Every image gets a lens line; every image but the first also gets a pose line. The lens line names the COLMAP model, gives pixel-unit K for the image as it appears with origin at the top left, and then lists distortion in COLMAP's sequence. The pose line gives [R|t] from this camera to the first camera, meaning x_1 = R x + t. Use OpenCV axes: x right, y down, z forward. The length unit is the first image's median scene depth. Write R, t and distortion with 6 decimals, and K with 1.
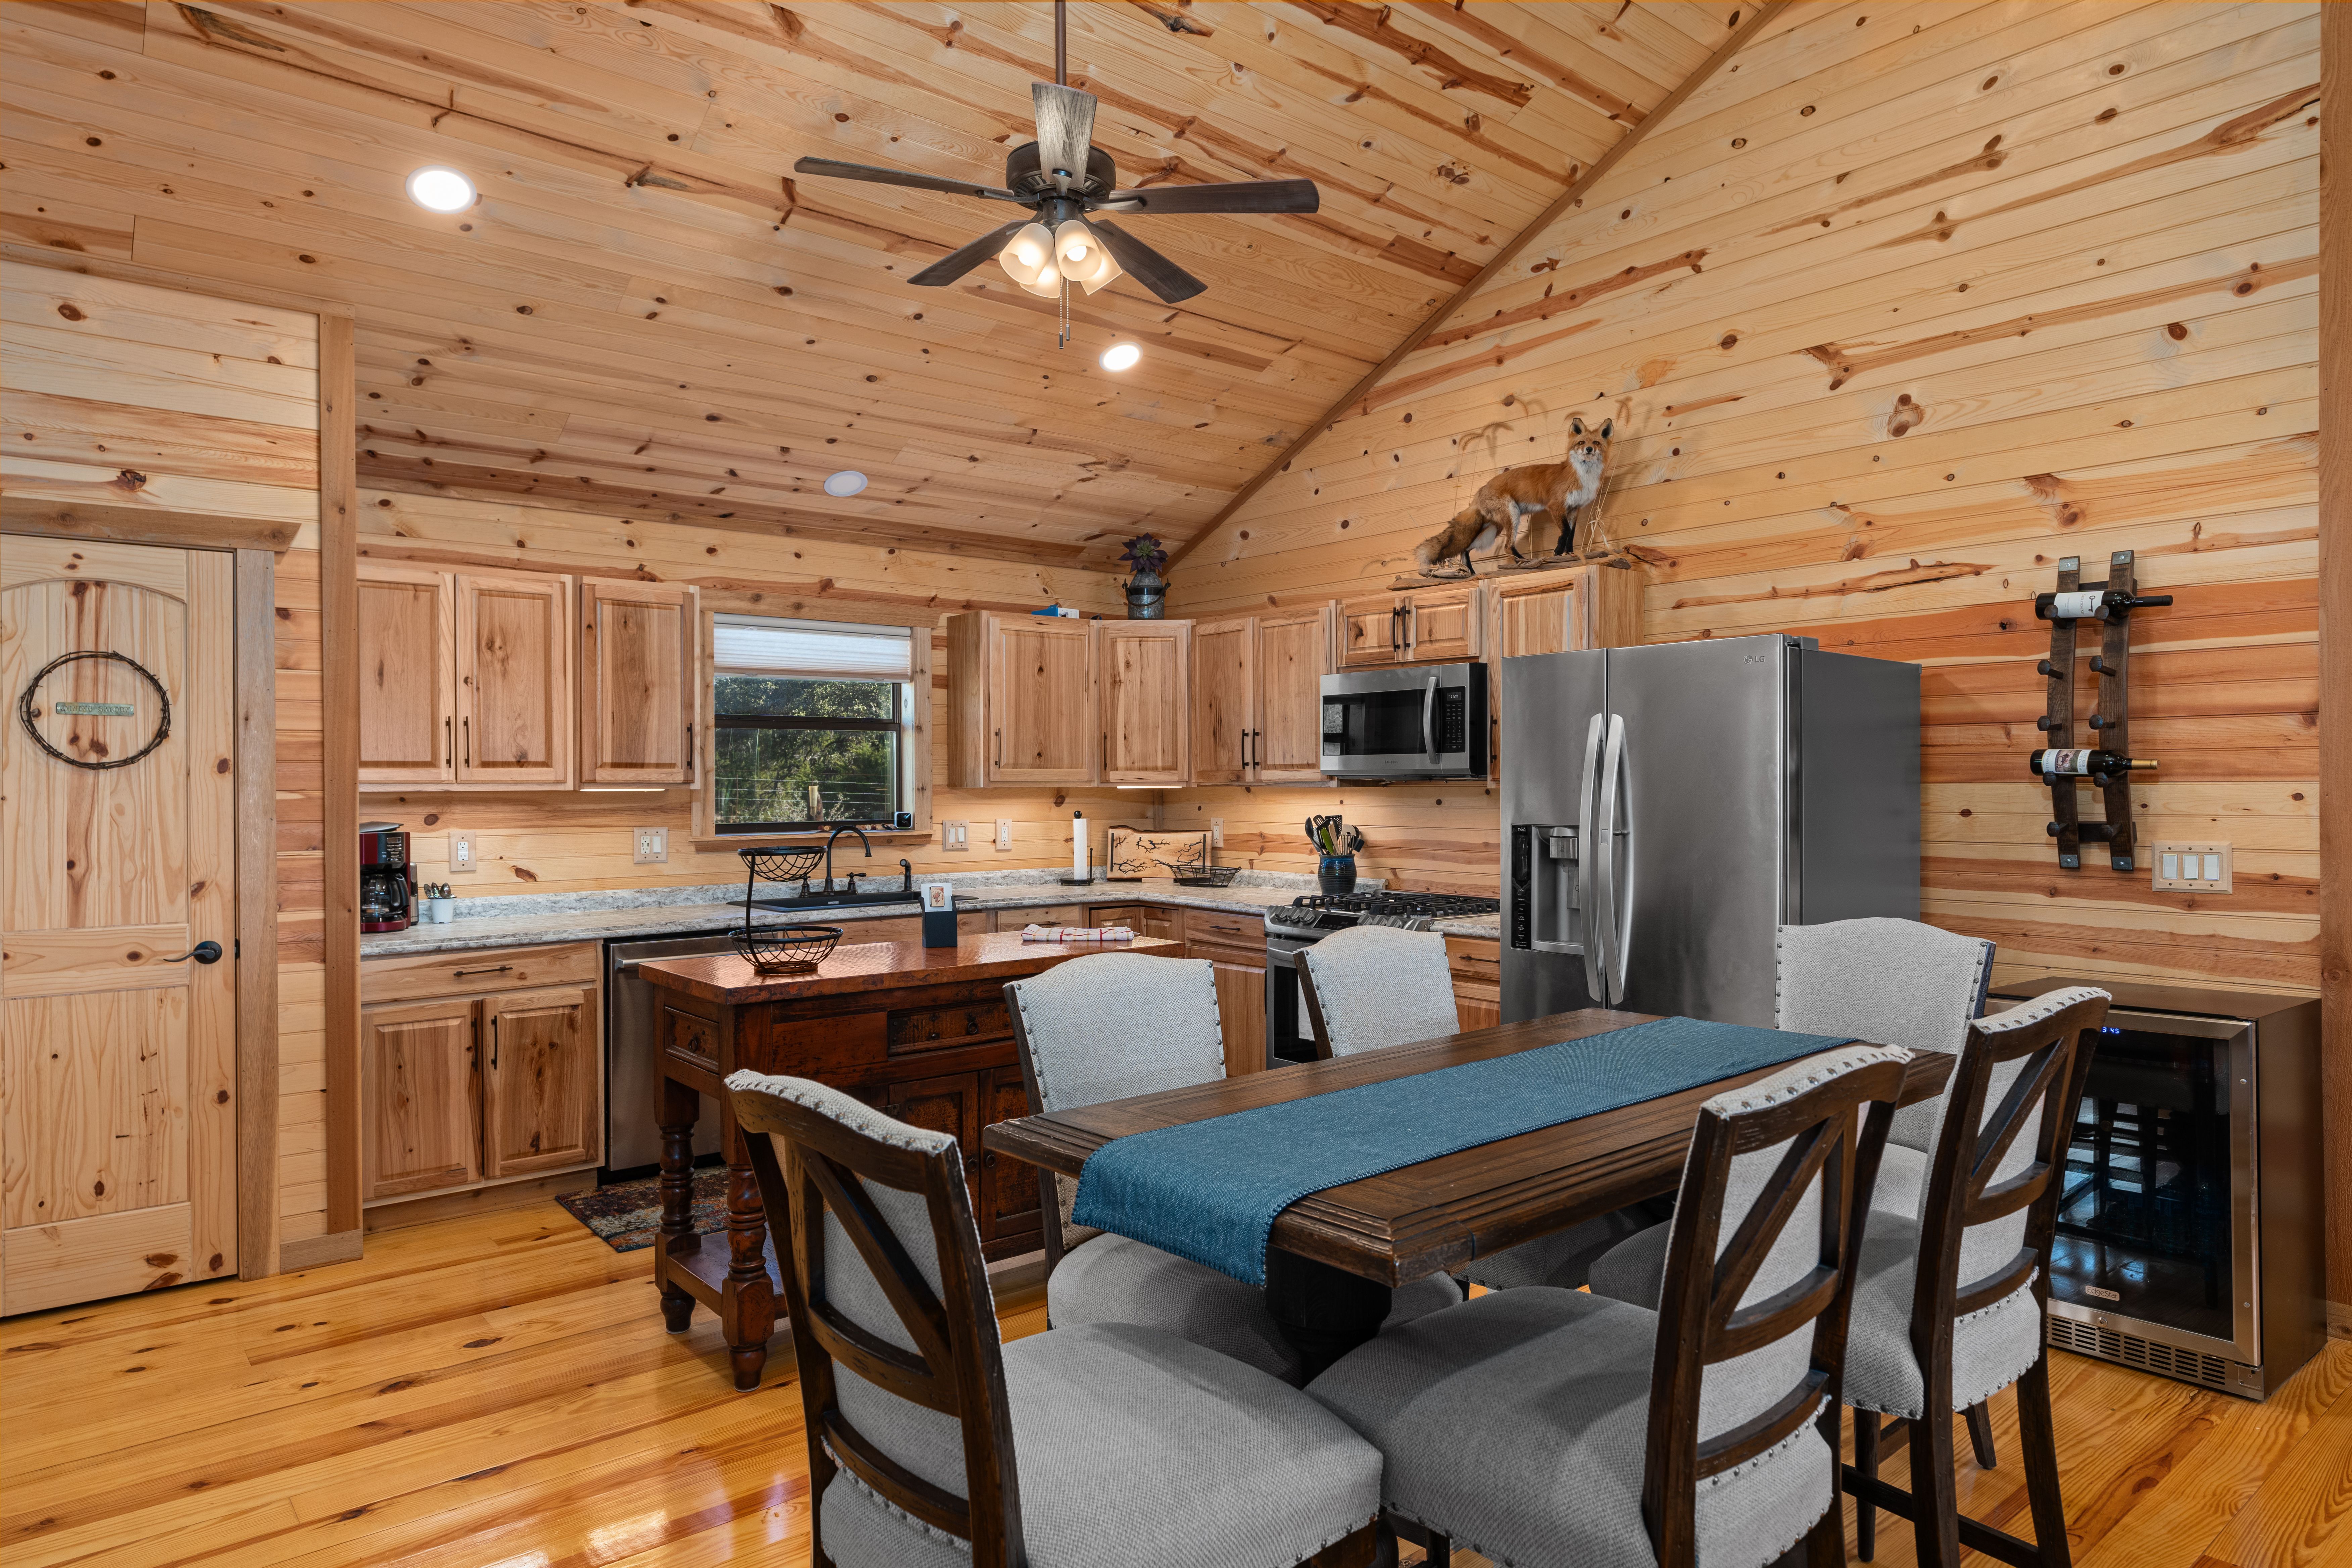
lens RADIAL K [[1414.1, 0, 1179.5], [0, 1414.1, 792.0], [0, 0, 1]] dist [-0.001348, 0.003492]
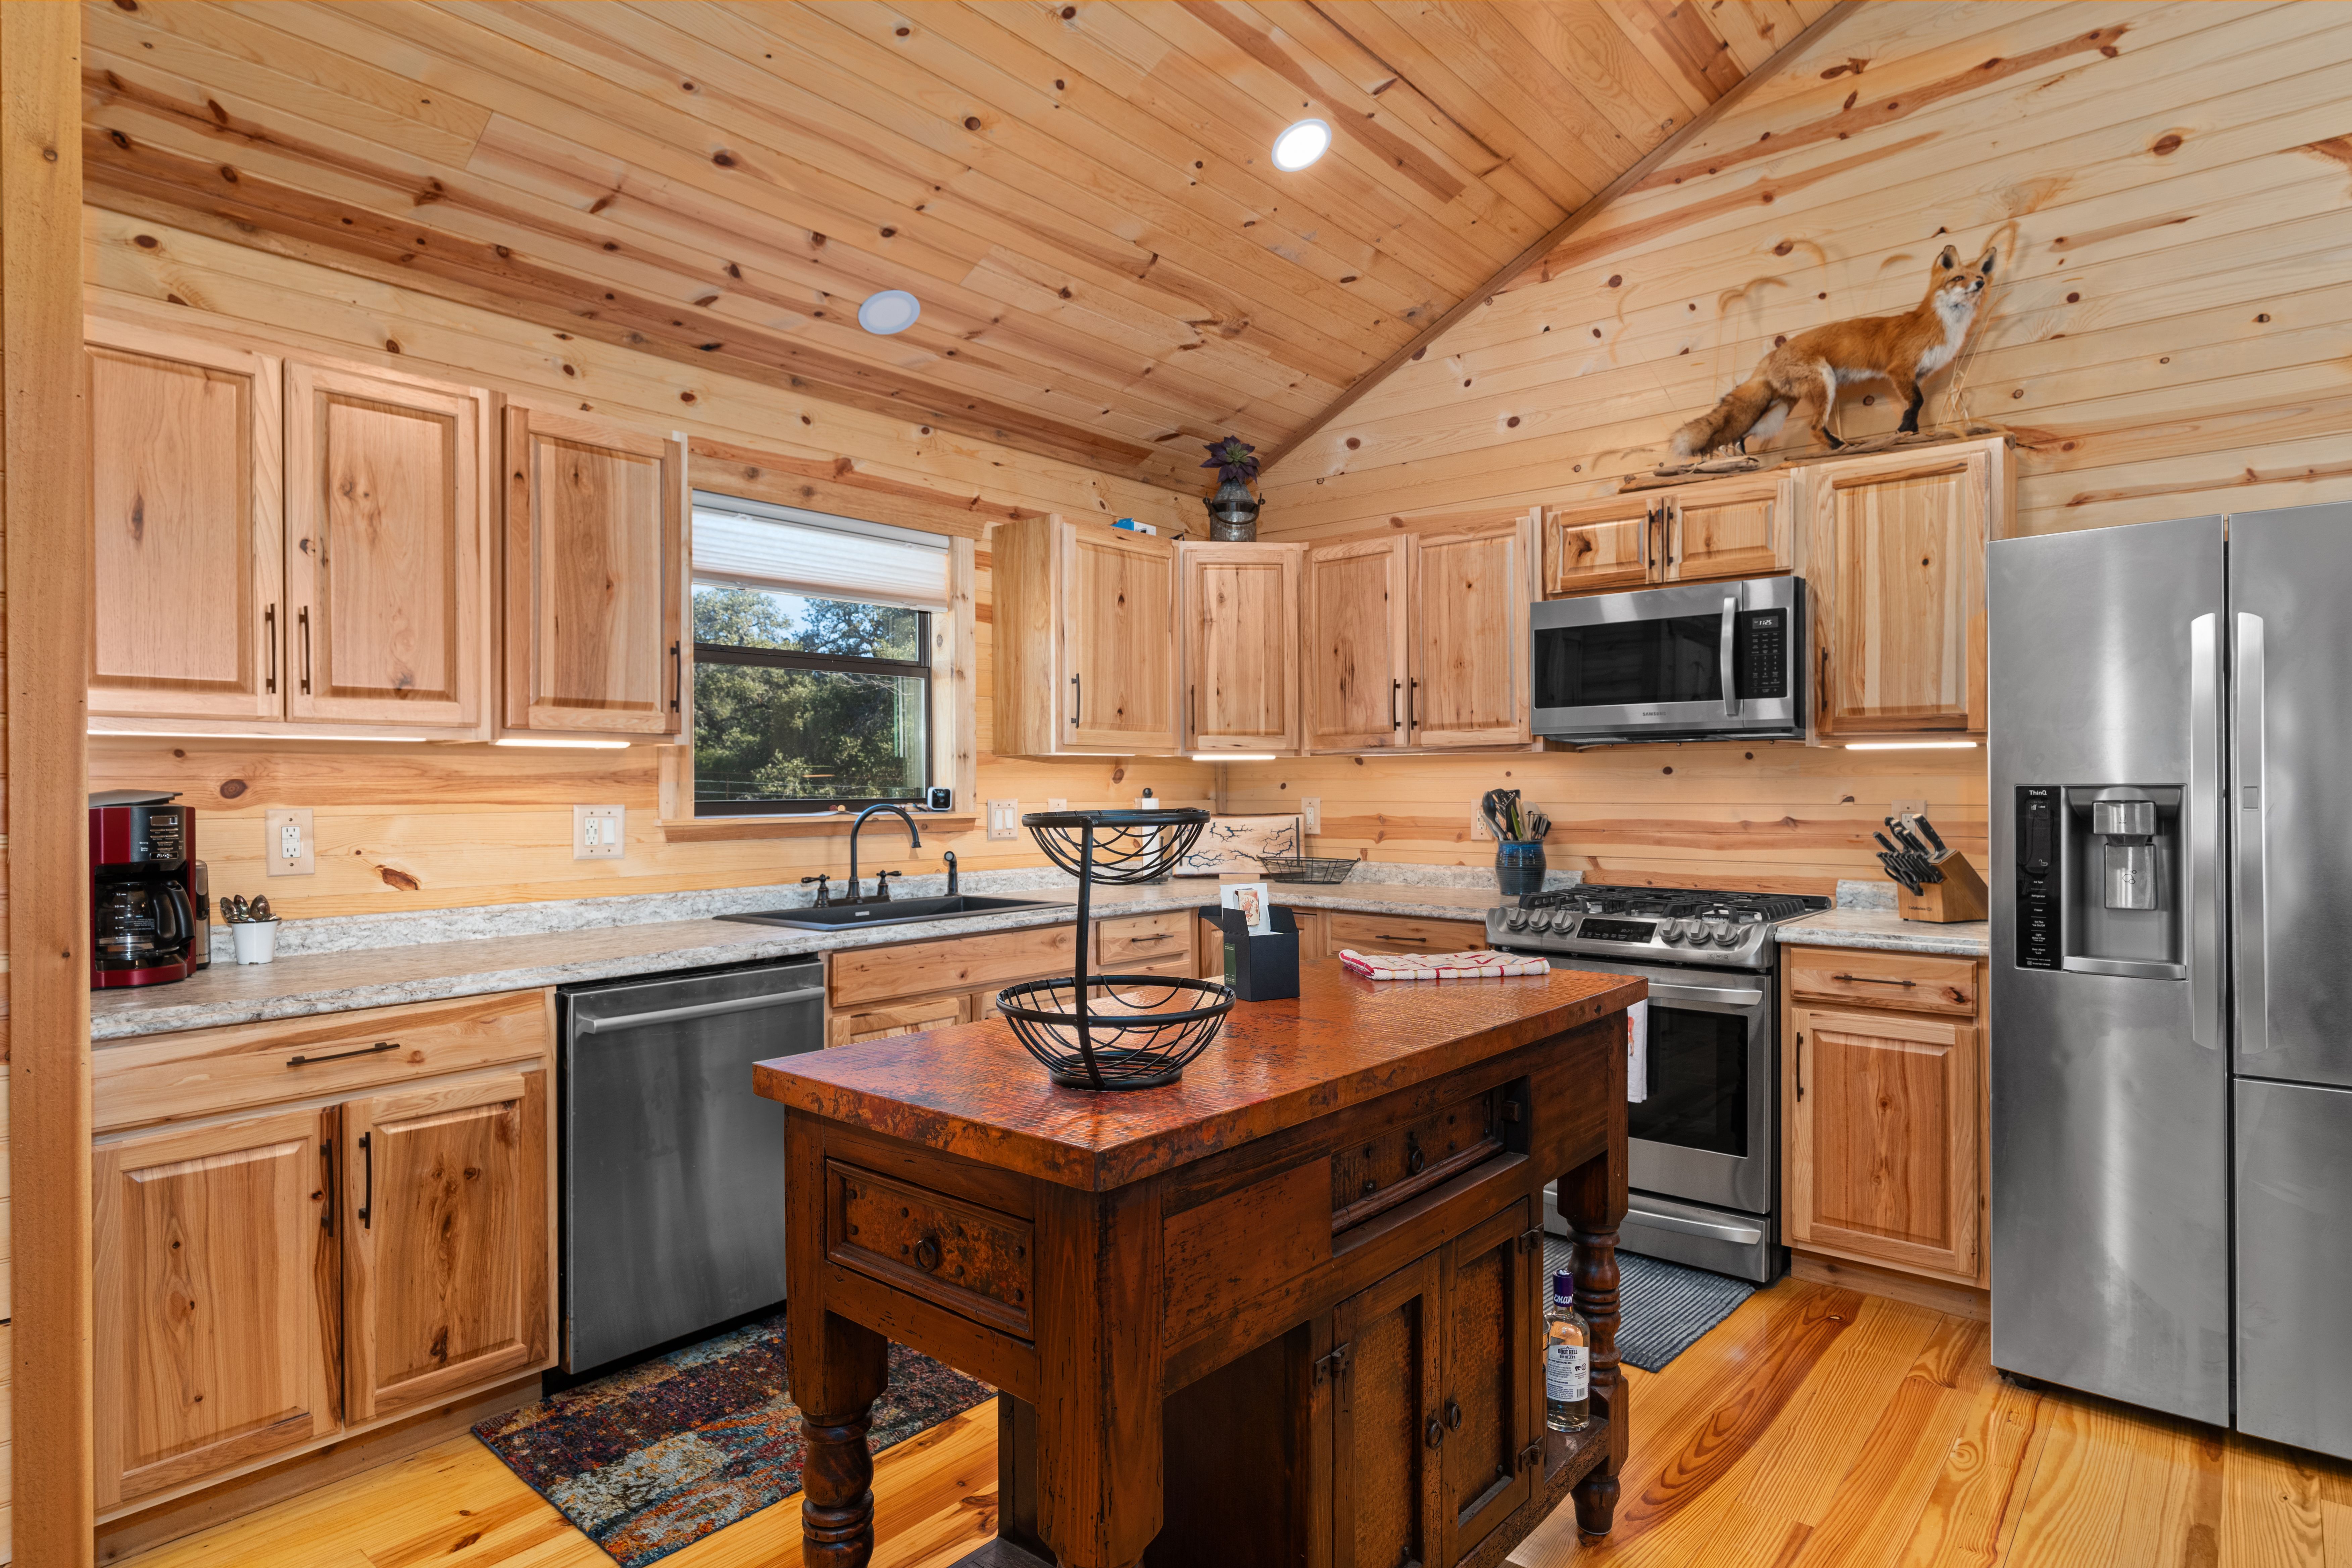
lens RADIAL K [[1269.9, 0, 1177.1], [0, 1269.9, 789.9], [0, 0, 1]] dist [-0.001861, 0.002588]
pose [[0.985405, -0.001086, 0.170226, -0.221698], [0.002003, 0.999984, -0.005216, 0.022844], [-0.170217, 0.005481, 0.985391, 0.393495]]
